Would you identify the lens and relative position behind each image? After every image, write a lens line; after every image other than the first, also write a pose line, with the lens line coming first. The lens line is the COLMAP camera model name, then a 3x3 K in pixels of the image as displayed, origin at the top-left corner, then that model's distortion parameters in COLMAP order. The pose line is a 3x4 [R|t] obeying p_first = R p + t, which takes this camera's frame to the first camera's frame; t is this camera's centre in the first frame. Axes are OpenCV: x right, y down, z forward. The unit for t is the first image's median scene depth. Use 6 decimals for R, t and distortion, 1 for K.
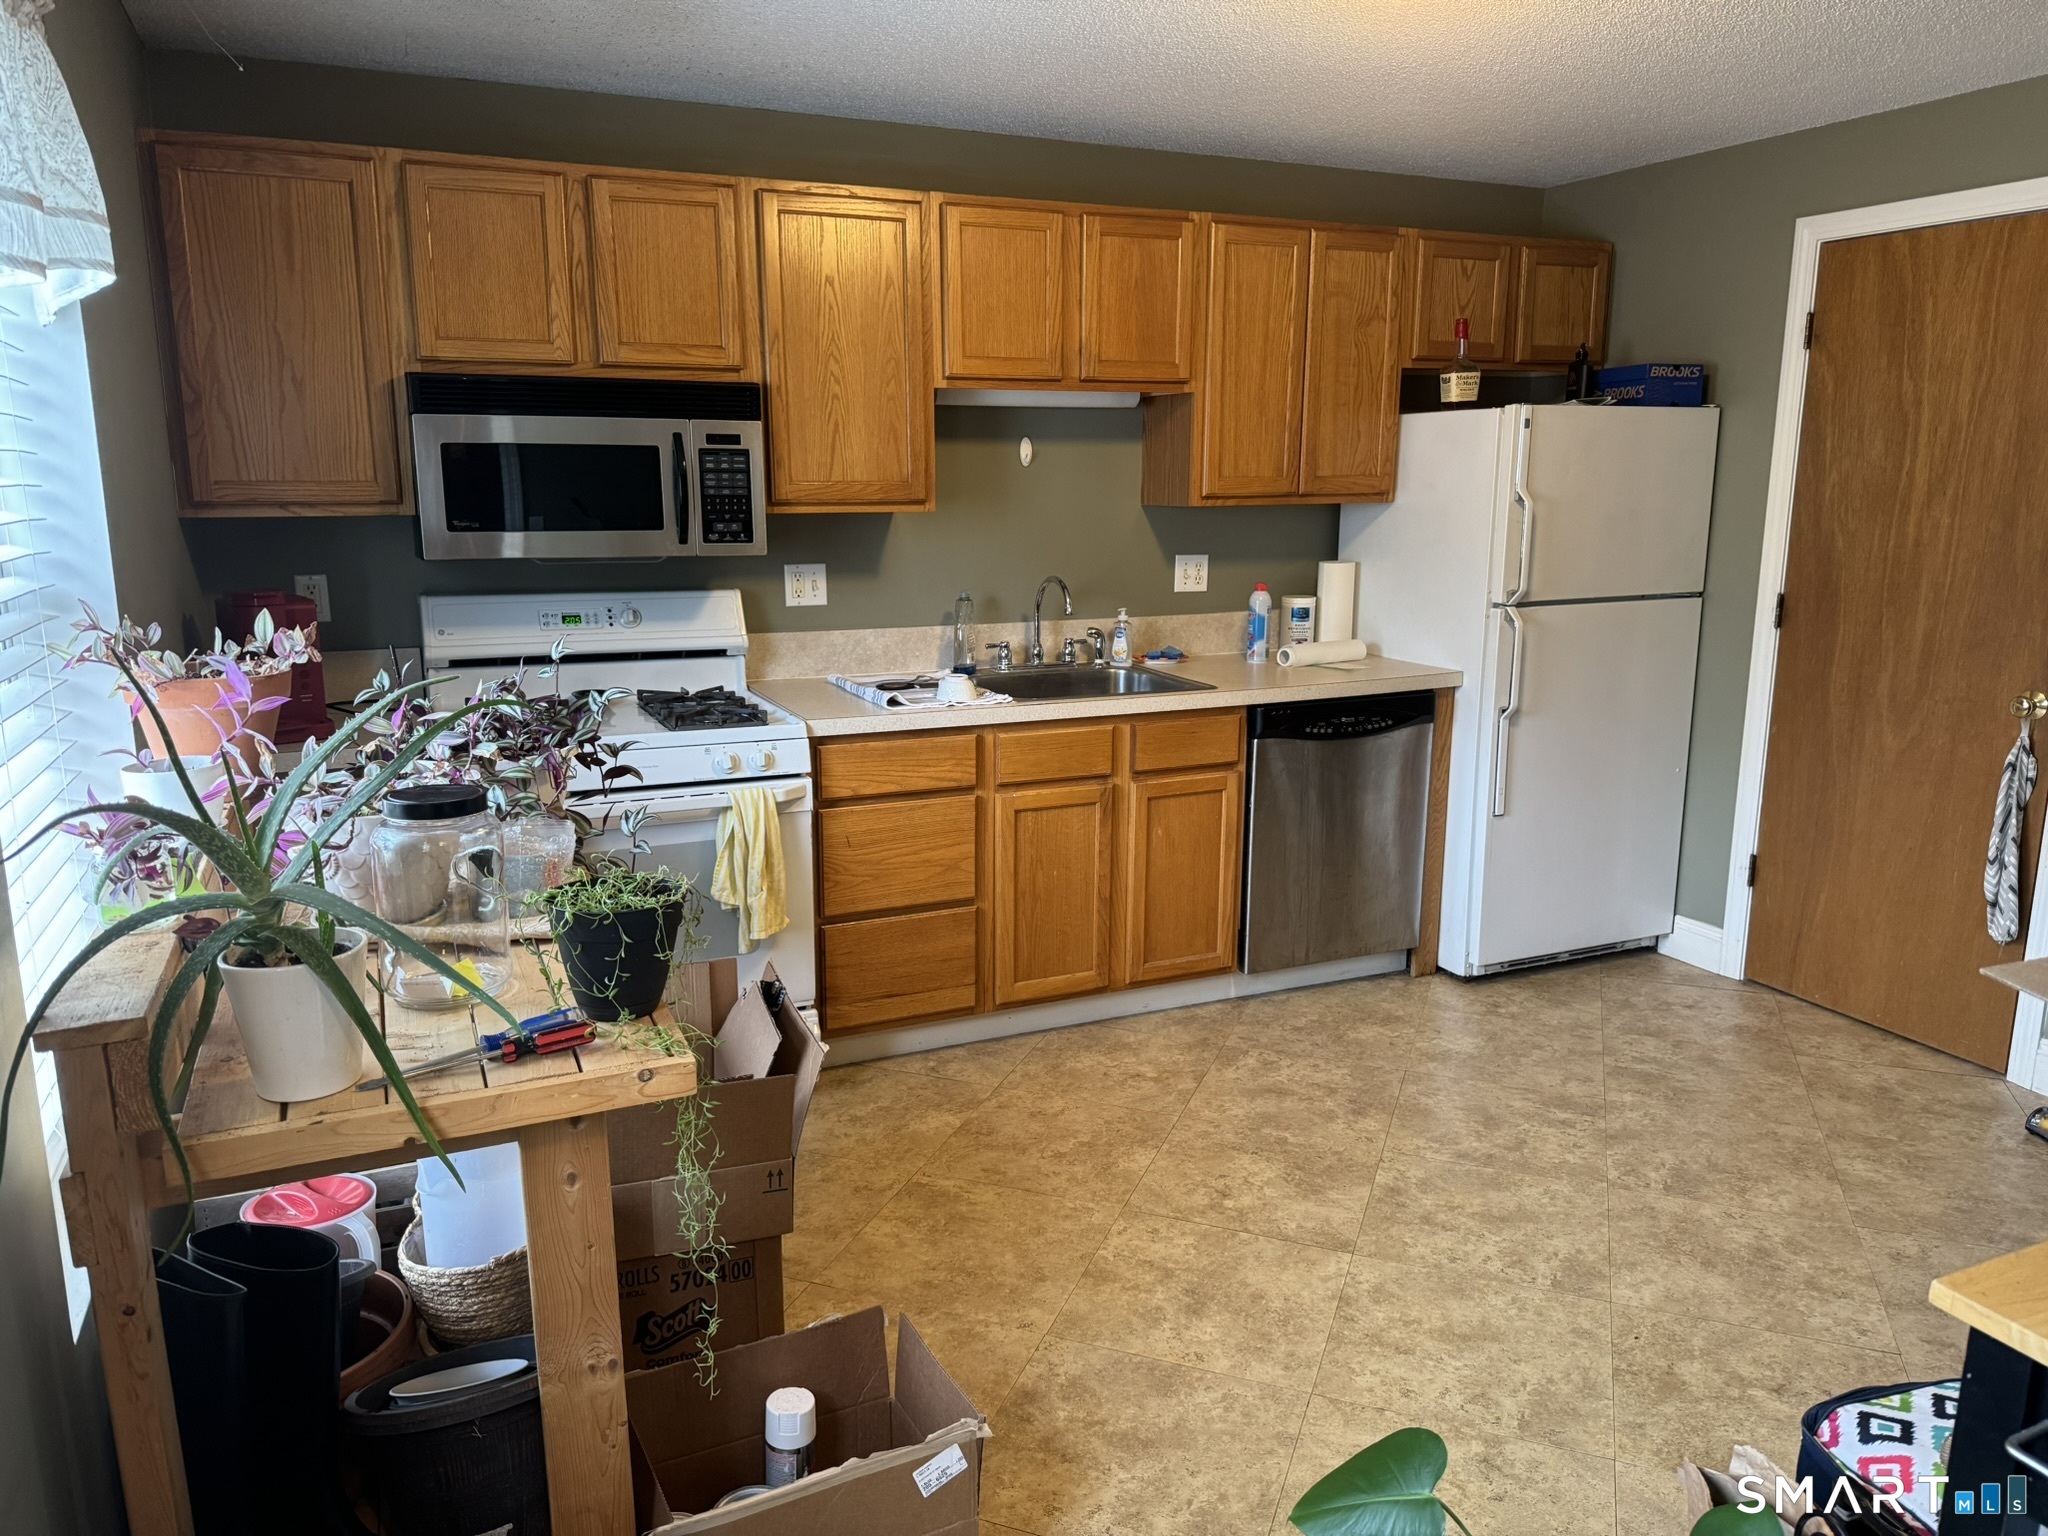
lens RADIAL K [[1426.4, 0, 1026.0], [0, 1426.4, 760.1], [0, 0, 1]] dist [0.095775, -0.166938]
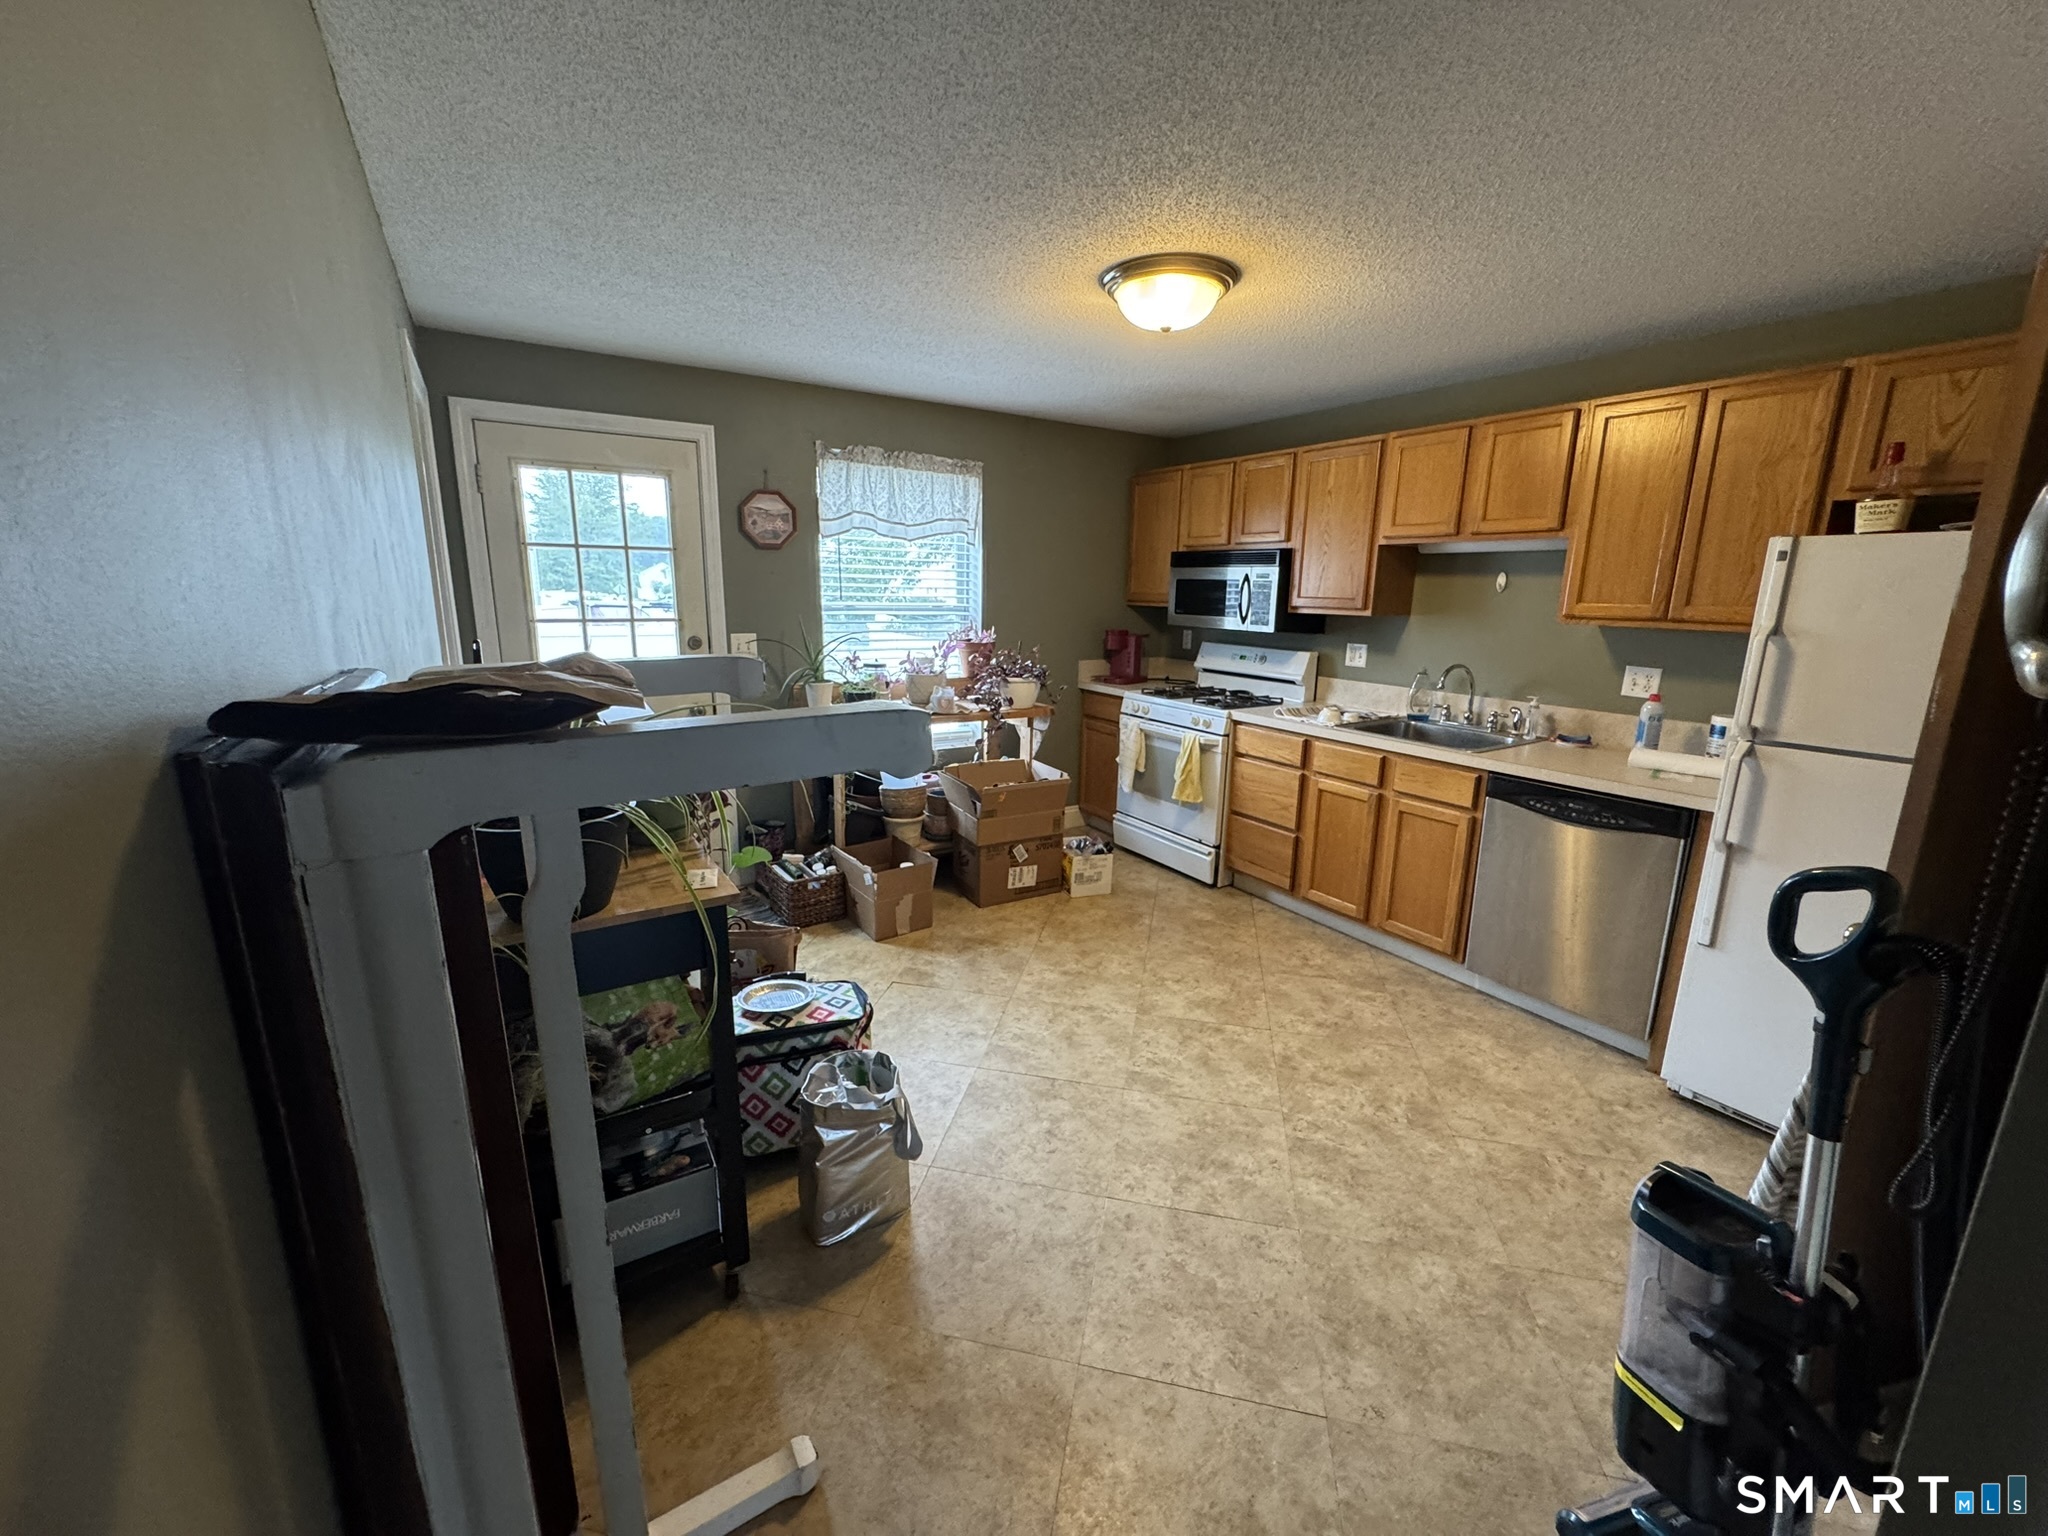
lens RADIAL K [[819.8, 0, 1024.2], [0, 819.8, 766.0], [0, 0, 1]] dist [-0.002013, 0.000985]
pose [[0.145459, 0.214309, -0.965874, 0.916335], [-0.214777, 0.959816, 0.180620, -0.095834], [0.965770, 0.181175, 0.185642, 0.484138]]
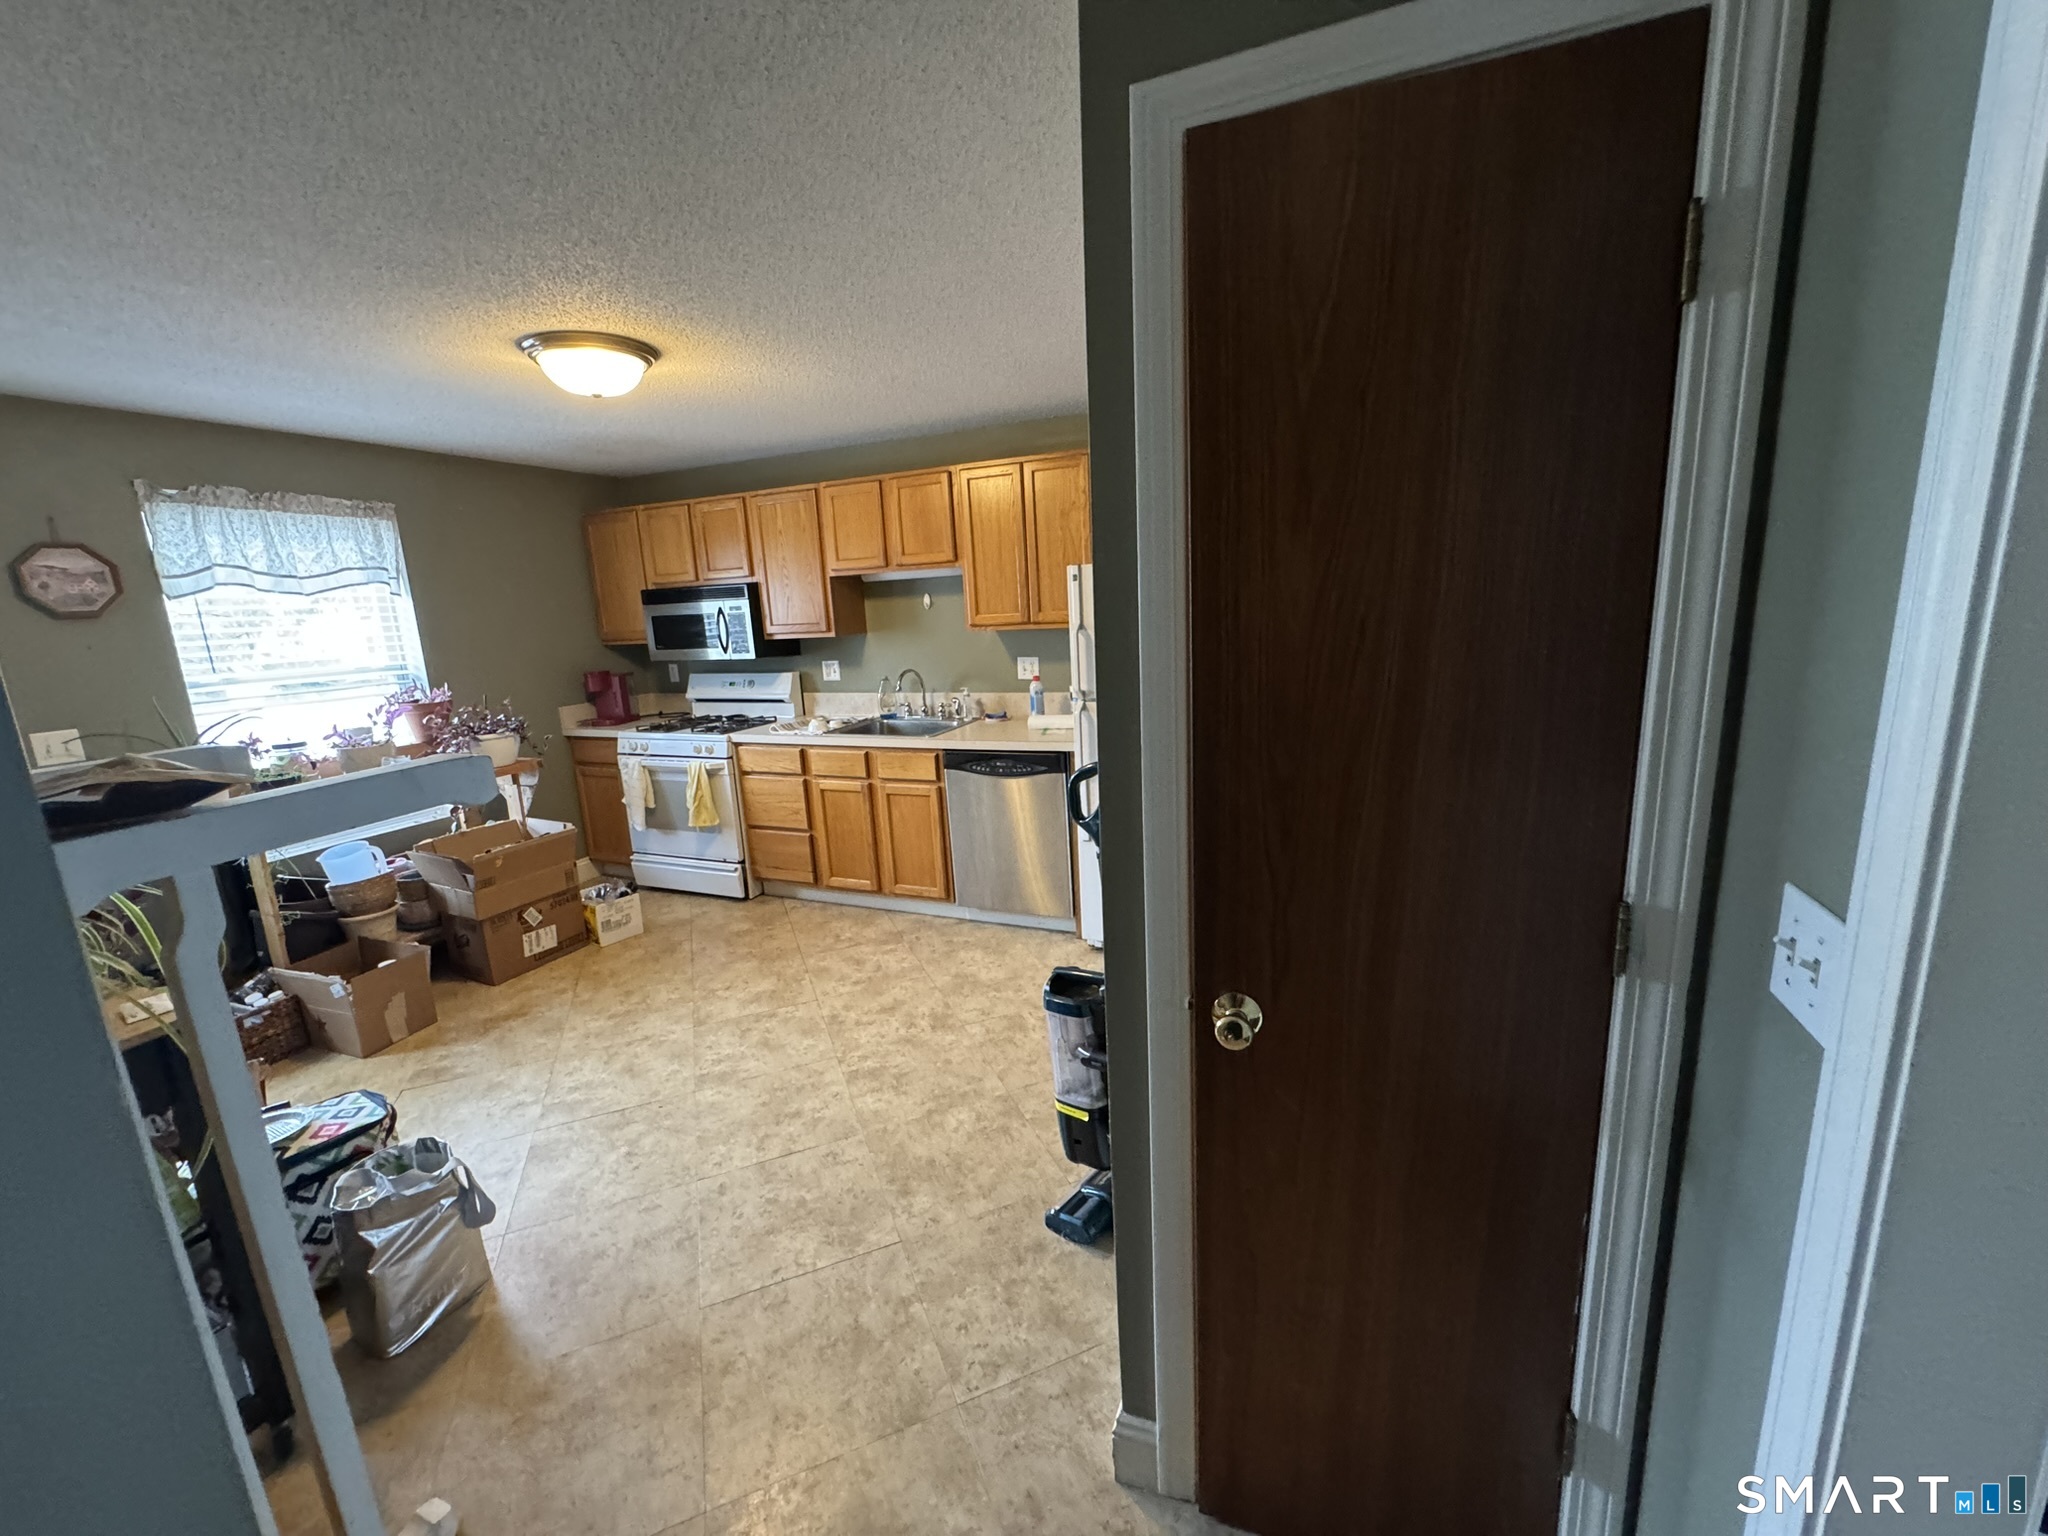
lens RADIAL K [[819.8, 0, 1024.2], [0, 819.8, 766.0], [0, 0, 1]] dist [-0.002013, 0.000985]
pose [[0.679176, 0.111612, -0.725439, 1.033480], [-0.095314, 0.993413, 0.063606, -0.098461], [0.727760, 0.025945, 0.685341, 0.441237]]
